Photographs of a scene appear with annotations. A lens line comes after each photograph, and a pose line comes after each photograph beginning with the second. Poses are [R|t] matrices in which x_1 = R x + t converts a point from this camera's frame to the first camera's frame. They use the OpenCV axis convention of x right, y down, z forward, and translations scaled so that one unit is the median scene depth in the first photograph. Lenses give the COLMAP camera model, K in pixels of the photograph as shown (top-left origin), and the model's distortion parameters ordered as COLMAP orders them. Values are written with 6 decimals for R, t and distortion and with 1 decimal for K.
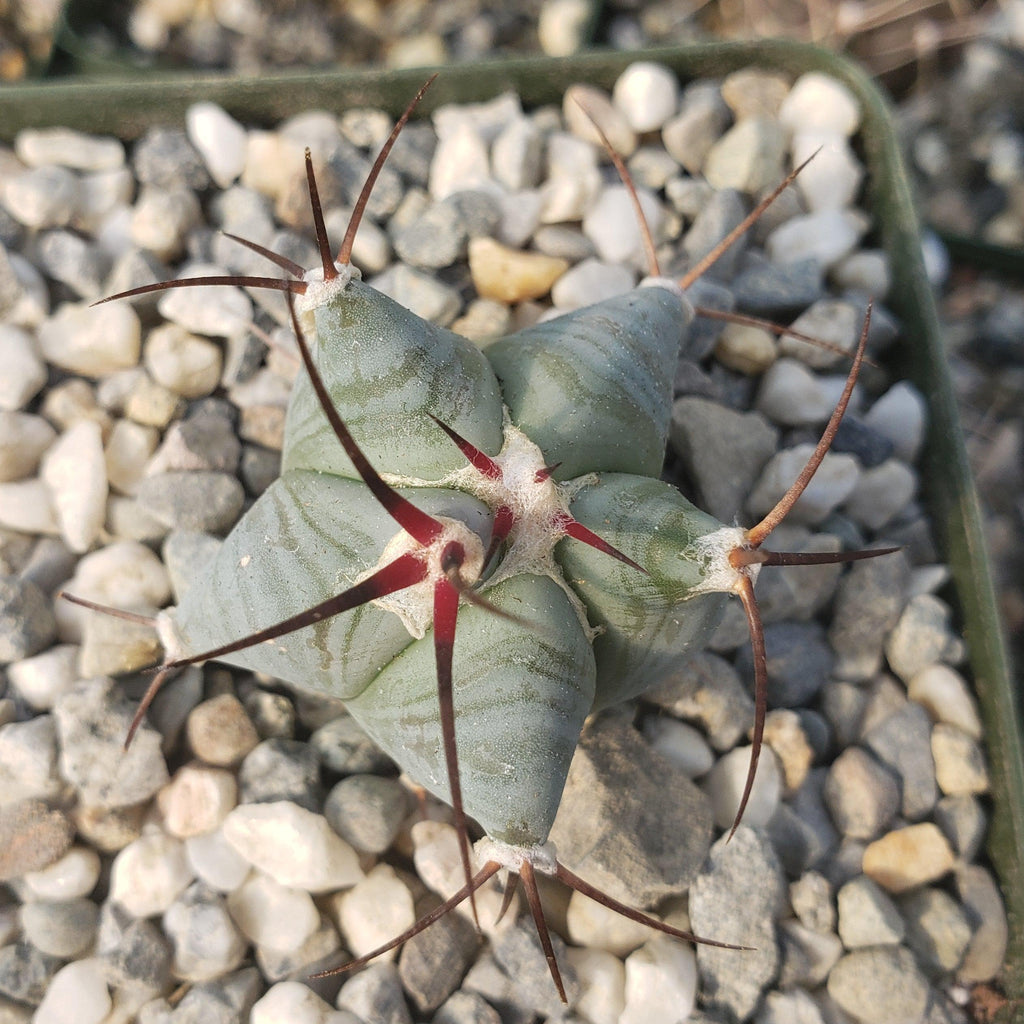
lens RADIAL K [[1356.9, 0, 452.0], [0, 1356.9, 500.2], [0, 0, 1]] dist [0.297010, -1.303873]
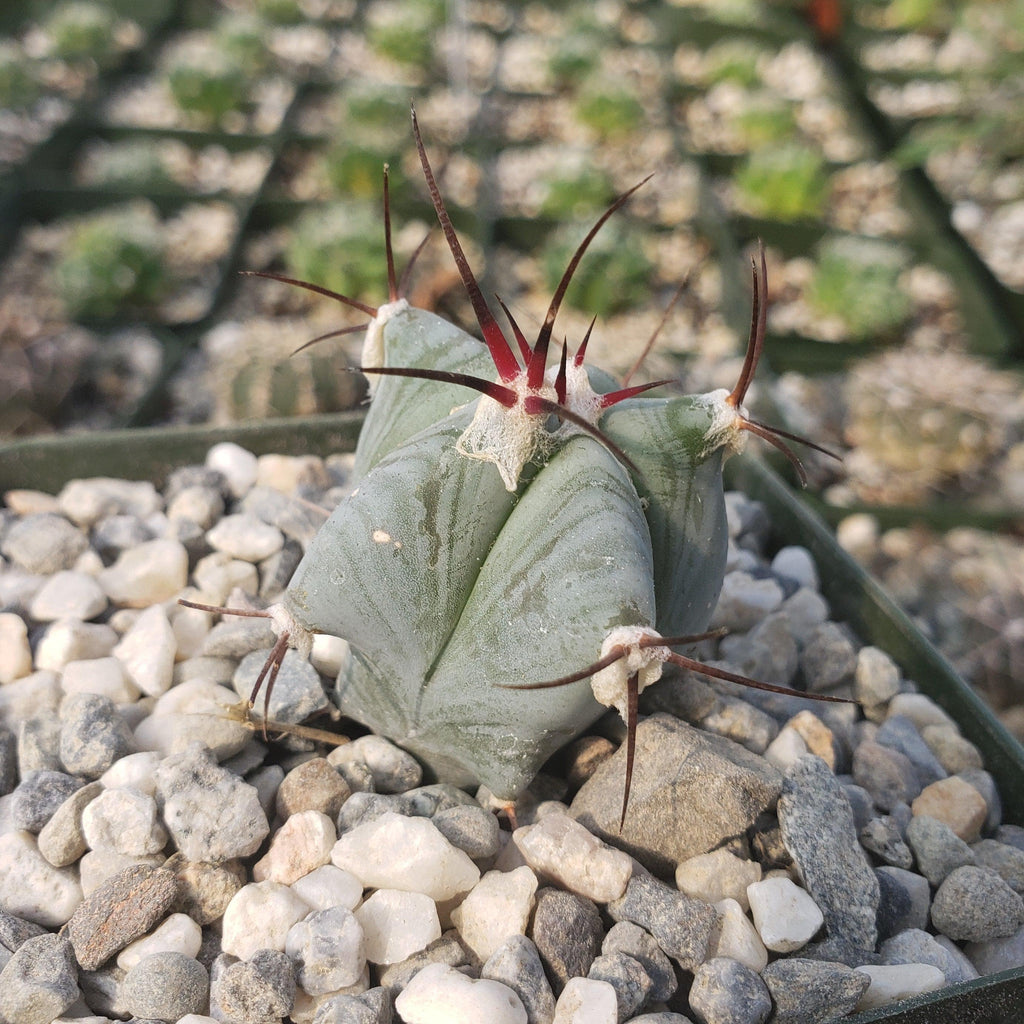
lens RADIAL K [[1233.7, 0, 487.8], [0, 1233.7, 490.1], [0, 0, 1]] dist [0.261805, -0.913837]
pose [[0.971483, -0.088629, 0.219922, -0.243622], [0.209598, 0.754647, -0.621754, 0.660851], [-0.110858, 0.650118, 0.751703, 0.128867]]
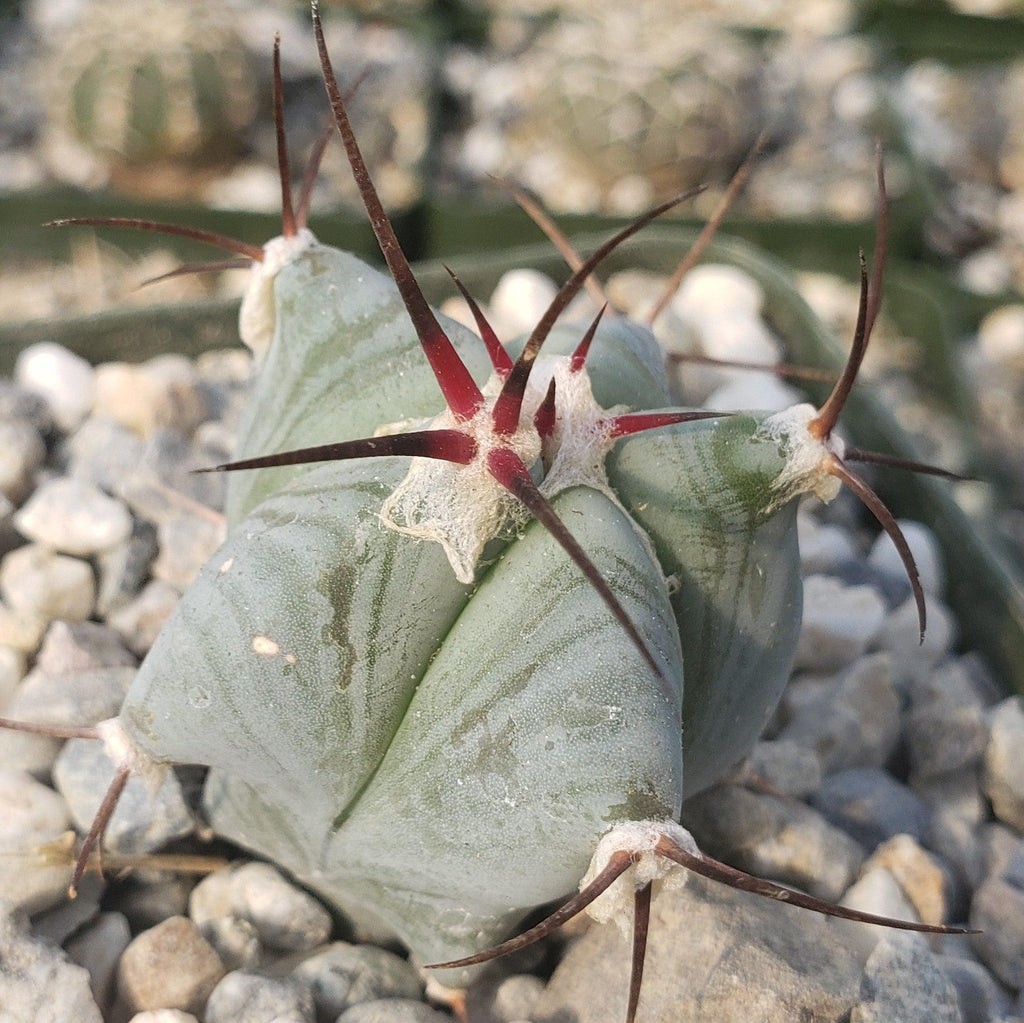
lens RADIAL K [[1786.4, 0, 389.3], [0, 1786.4, 475.6], [0, 0, 1]] dist [0.255617, -1.163324]
pose [[0.980684, -0.108764, 0.162569, -0.193848], [0.175238, 0.857776, -0.483231, 0.454965], [-0.086889, 0.502386, 0.860267, 0.053811]]
